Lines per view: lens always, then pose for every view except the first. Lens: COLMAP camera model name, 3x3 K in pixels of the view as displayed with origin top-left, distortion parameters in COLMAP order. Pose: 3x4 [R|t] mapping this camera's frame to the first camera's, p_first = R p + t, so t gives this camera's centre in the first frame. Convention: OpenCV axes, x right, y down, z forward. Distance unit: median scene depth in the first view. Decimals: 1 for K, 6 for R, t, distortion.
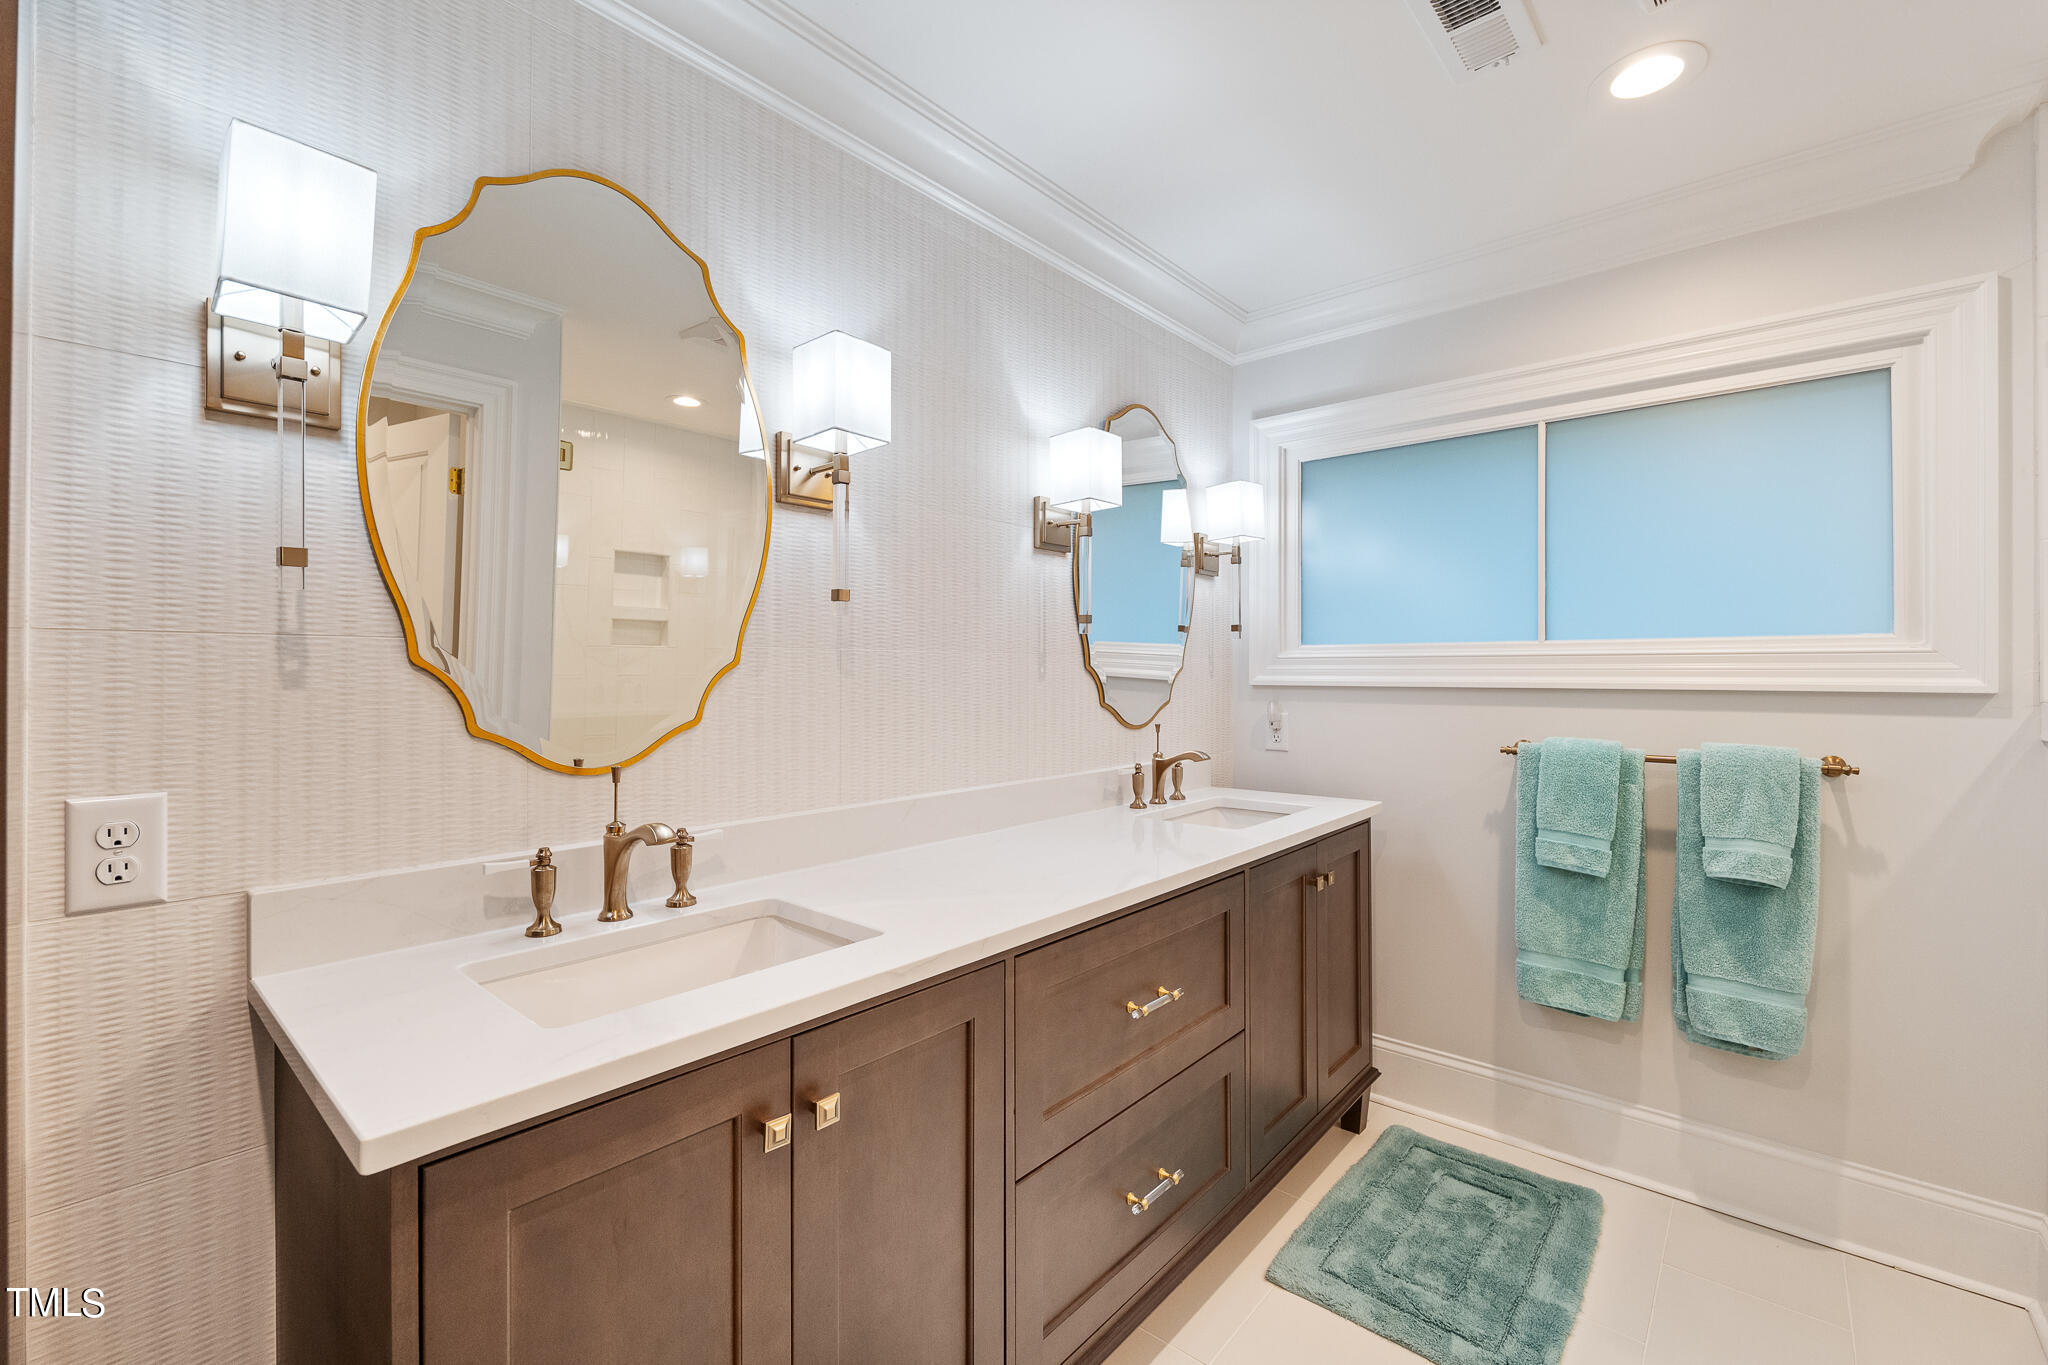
lens RADIAL K [[870.6, 0, 1019.1], [0, 870.6, 668.0], [0, 0, 1]] dist [-0.009013, -0.000003]
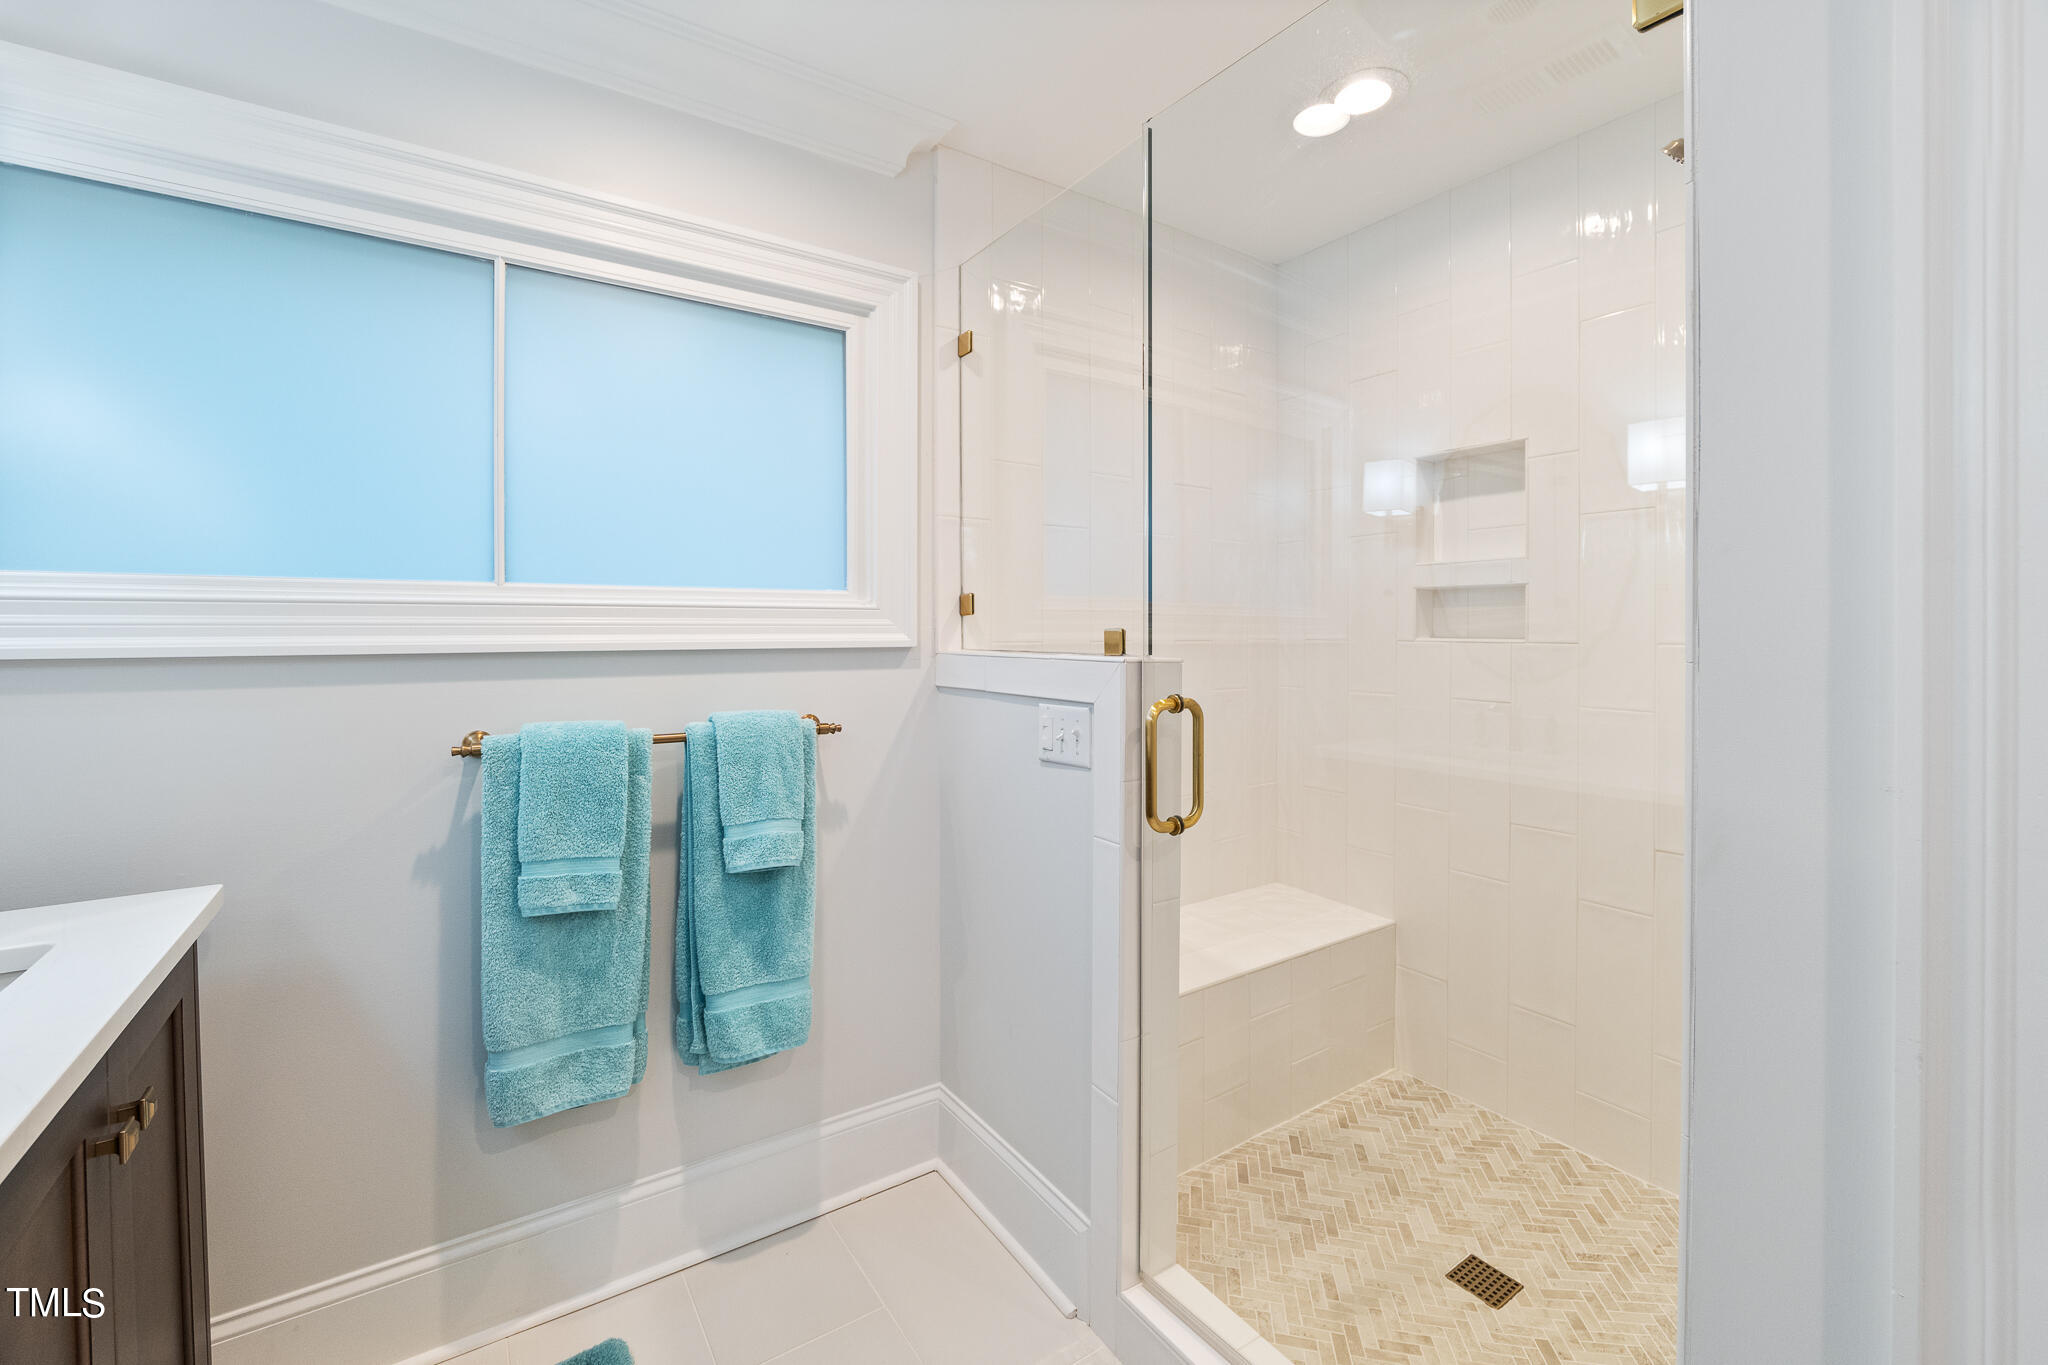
lens RADIAL K [[856.6, 0, 1027.6], [0, 856.6, 642.0], [0, 0, 1]] dist [-0.012498, 0.000123]
pose [[0.251020, -0.014113, 0.967879, 0.070725], [-0.004496, 0.999866, 0.015746, 0.003837], [-0.967972, -0.008305, 0.250923, 0.496341]]
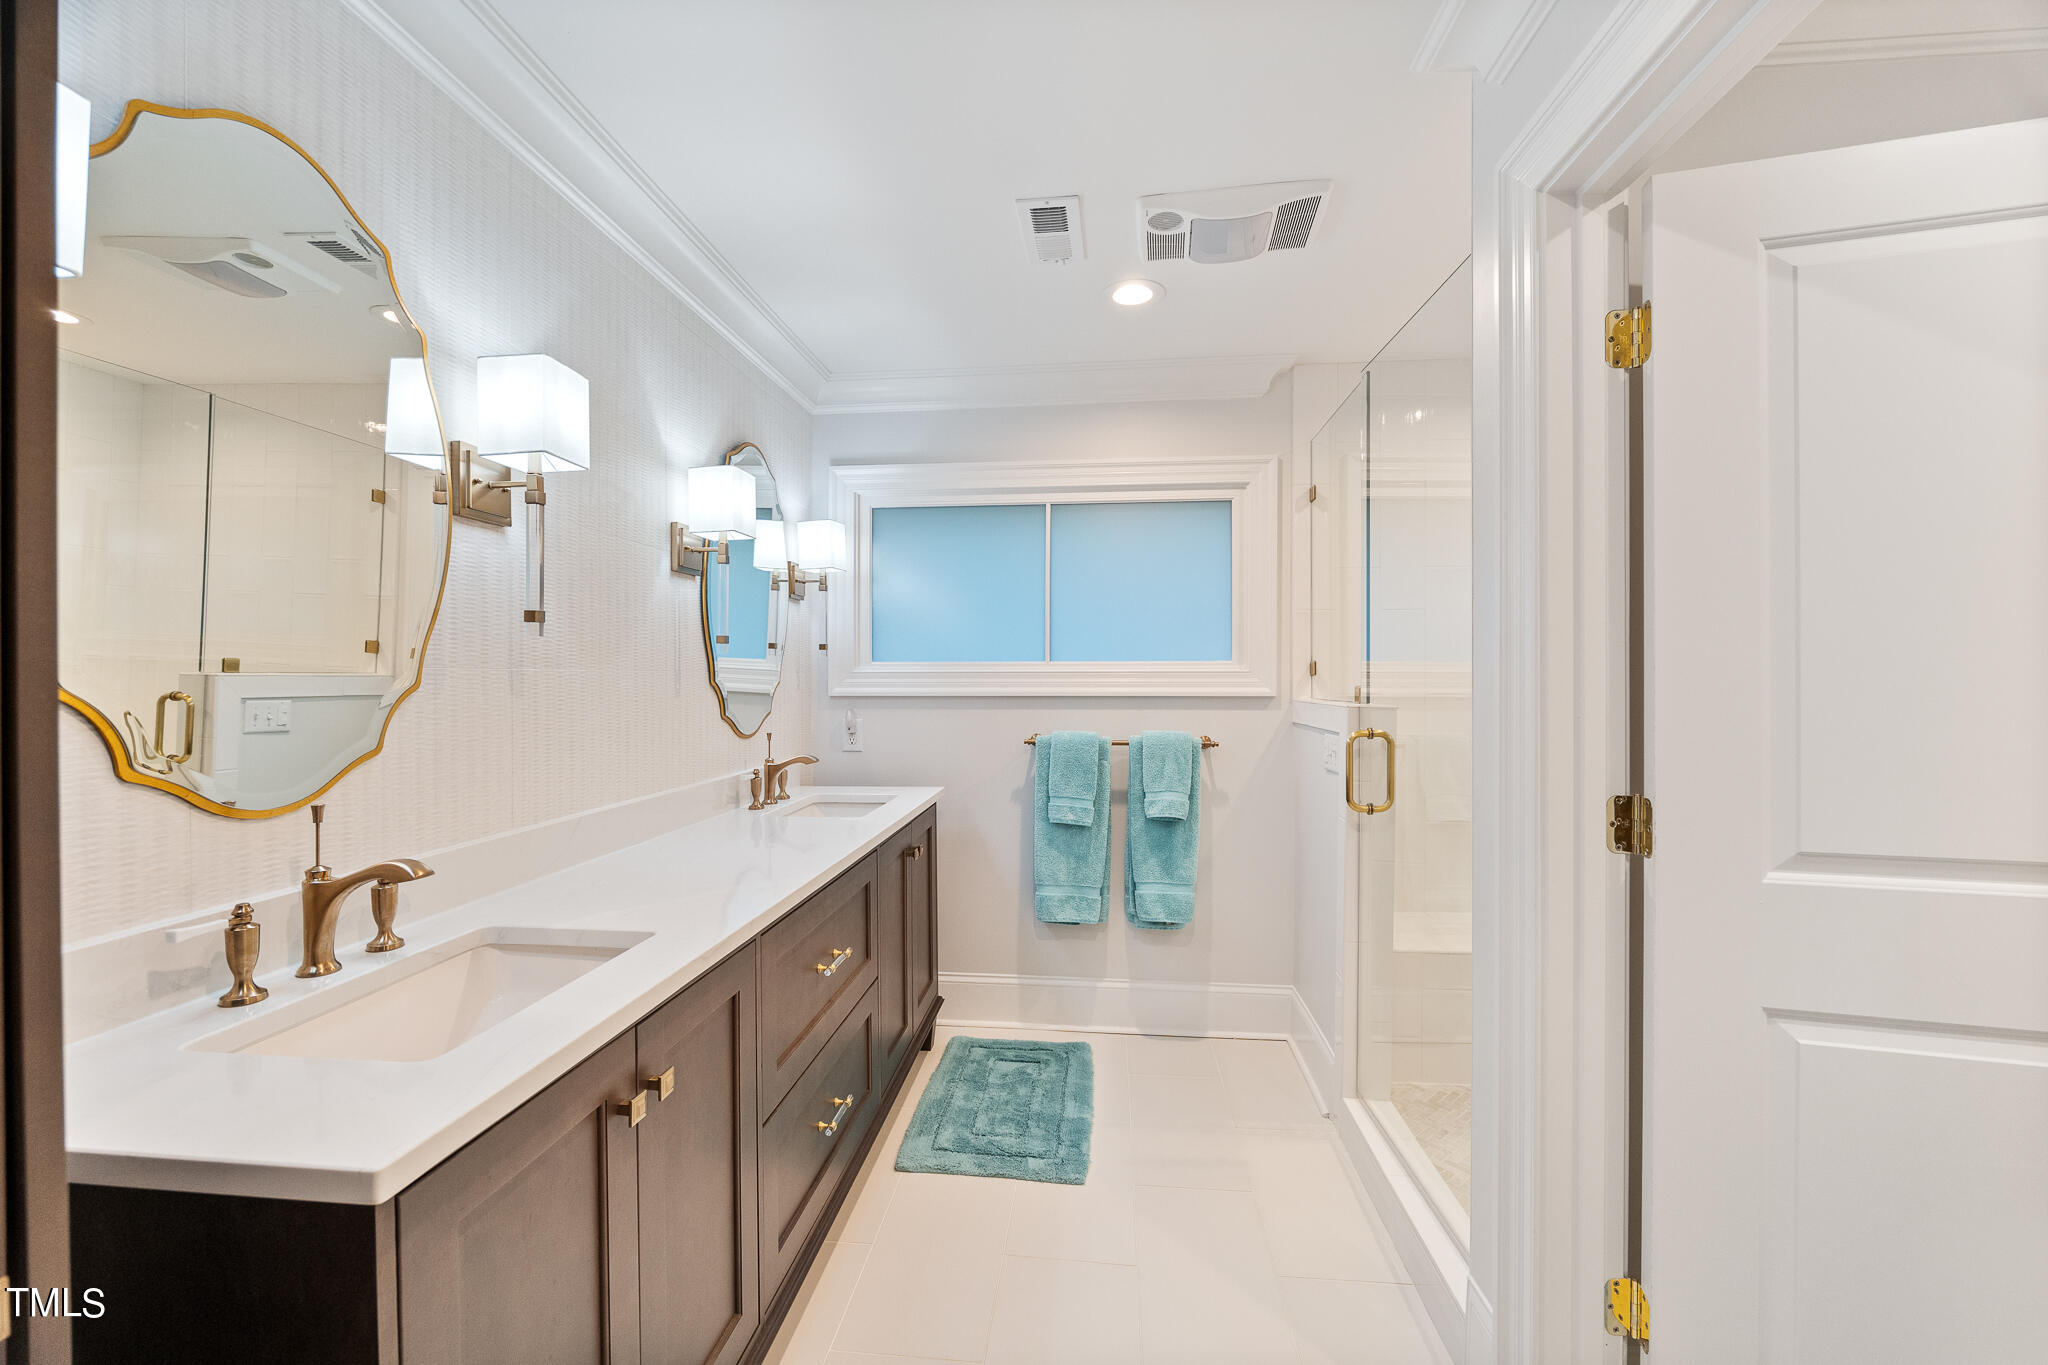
lens RADIAL K [[845.5, 0, 1030.2], [0, 845.5, 684.3], [0, 0, 1]] dist [-0.011553, 0.000360]
pose [[0.808974, -0.006928, 0.587804, -0.242536], [-0.001244, 0.999908, 0.013497, -0.015265], [-0.587843, -0.011650, 0.808891, -0.085494]]
